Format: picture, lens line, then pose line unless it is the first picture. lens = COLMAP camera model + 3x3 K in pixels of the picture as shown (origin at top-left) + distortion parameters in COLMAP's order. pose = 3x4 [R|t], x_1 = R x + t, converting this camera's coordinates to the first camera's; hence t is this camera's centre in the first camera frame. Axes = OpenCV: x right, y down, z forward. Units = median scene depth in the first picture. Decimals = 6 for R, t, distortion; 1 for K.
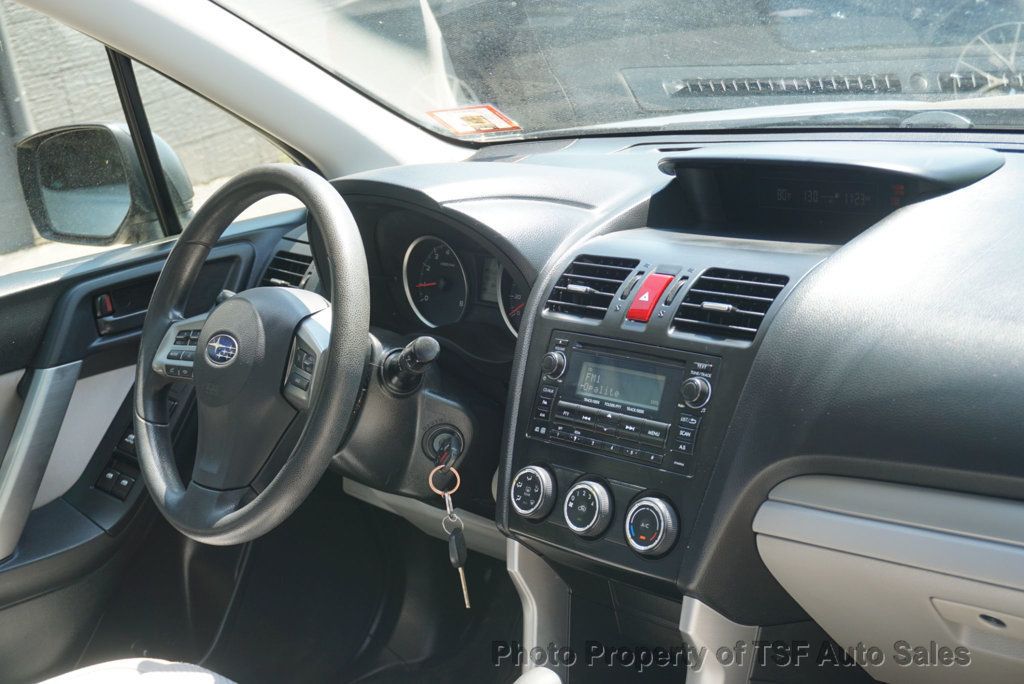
lens RADIAL K [[1416.1, 0, 505.8], [0, 1416.1, 344.2], [0, 0, 1]] dist [-0.020299, 0.000000]
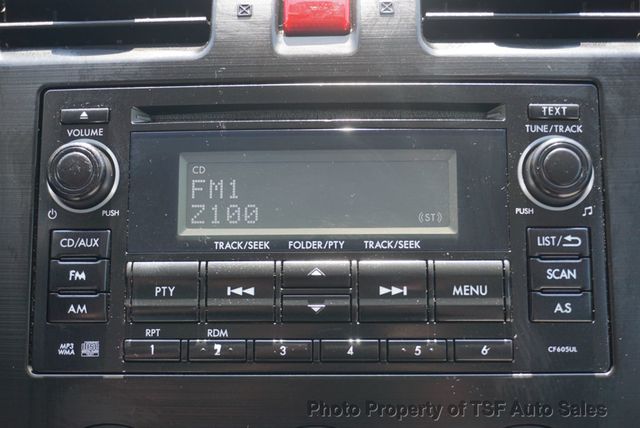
lens RADIAL K [[936.0, 0, 316.4], [0, 936.0, 214.1], [0, 0, 1]] dist [0.011046, 0.000000]
pose [[0.704766, -0.145415, 0.694377, -0.104598], [0.134374, 0.988412, 0.070606, 0.016332], [-0.696597, 0.043546, 0.716140, 0.813413]]
